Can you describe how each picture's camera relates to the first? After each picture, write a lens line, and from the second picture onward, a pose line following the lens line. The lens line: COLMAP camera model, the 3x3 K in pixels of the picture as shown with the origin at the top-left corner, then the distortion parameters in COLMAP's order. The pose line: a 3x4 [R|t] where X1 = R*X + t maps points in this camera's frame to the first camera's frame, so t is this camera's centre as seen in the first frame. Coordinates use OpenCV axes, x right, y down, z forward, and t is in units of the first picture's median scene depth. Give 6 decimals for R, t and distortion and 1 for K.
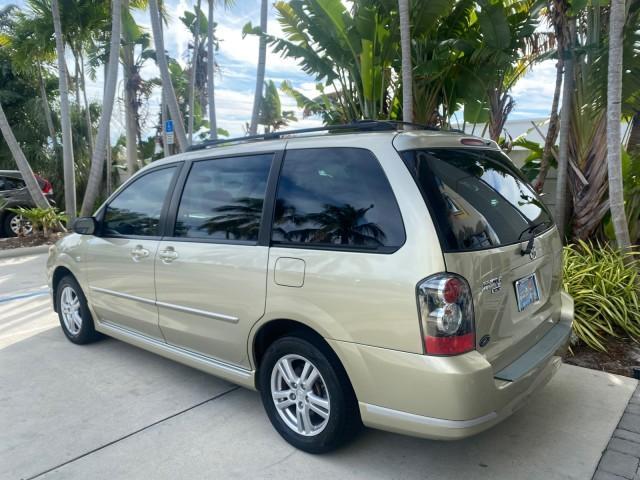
lens RADIAL K [[490.2, 0, 319.4], [0, 490.2, 239.3], [0, 0, 1]] dist [0.030886, -0.035548]
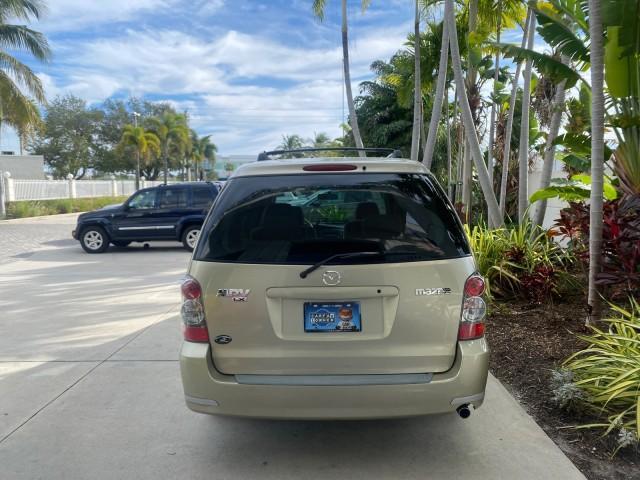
lens RADIAL K [[490.2, 0, 319.8], [0, 490.2, 240.1], [0, 0, 1]] dist [0.030886, -0.035548]
pose [[0.640070, 0.086026, -0.763485, 0.497829], [-0.101916, 0.994437, 0.026607, -0.031218], [0.761527, 0.060781, 0.645277, 0.147059]]
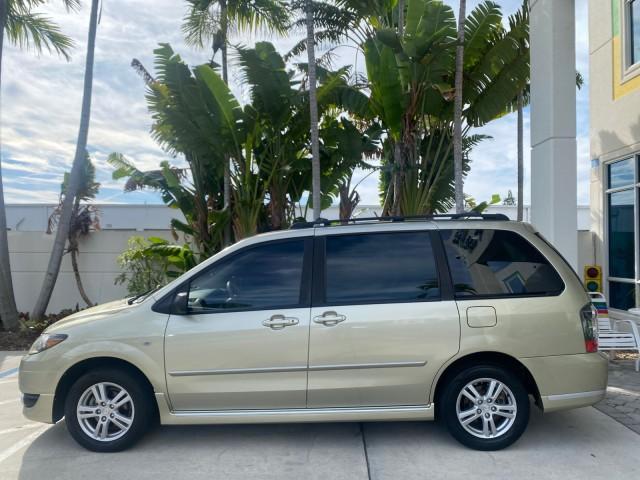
lens RADIAL K [[490.2, 0, 318.6], [0, 490.2, 239.4], [0, 0, 1]] dist [0.030886, -0.035548]
pose [[0.776726, 0.017495, 0.629595, -0.560506], [0.080640, 0.988625, -0.126957, -0.005177], [-0.624655, 0.149381, 0.766480, 0.074205]]
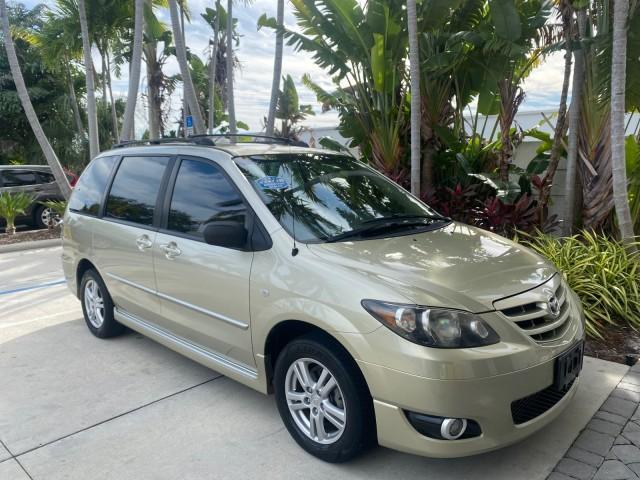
lens RADIAL K [[490.2, 0, 319.9], [0, 490.2, 239.1], [0, 0, 1]] dist [0.030886, -0.035548]
pose [[0.998709, 0.001101, -0.050776, 0.032384], [-0.000394, 0.999903, 0.013929, 0.004414], [0.050786, -0.013891, 0.998613, -0.029494]]
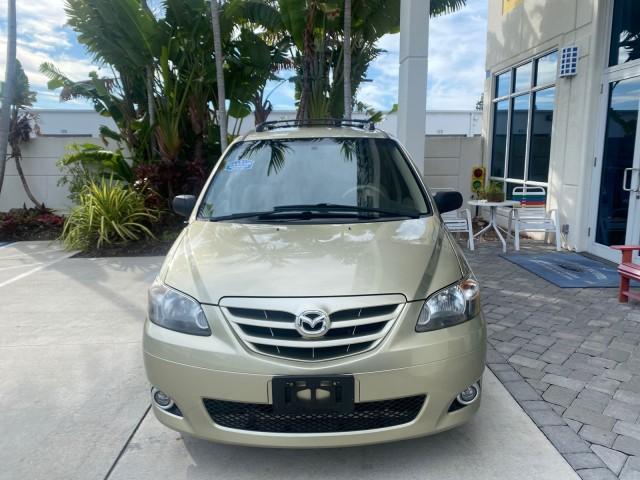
lens RADIAL K [[490.2, 0, 317.7], [0, 490.2, 236.9], [0, 0, 1]] dist [0.030886, -0.035548]
pose [[0.747816, -0.109073, 0.654884, -0.554397], [0.090308, 0.993956, 0.062423, 0.037571], [-0.657735, 0.012460, 0.753147, -0.221677]]
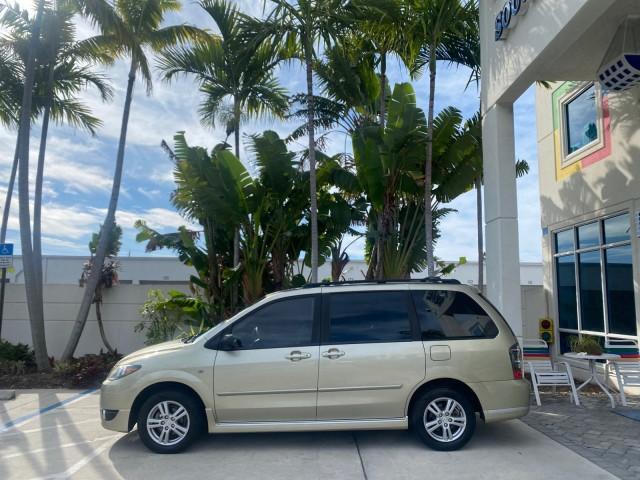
lens RADIAL K [[490.2, 0, 318.5], [0, 490.2, 240.2], [0, 0, 1]] dist [0.030886, -0.035548]
pose [[0.753693, 0.091189, 0.650870, -0.756279], [0.076023, 0.971584, -0.224156, 0.013355], [-0.652815, 0.218426, 0.725343, -0.097347]]
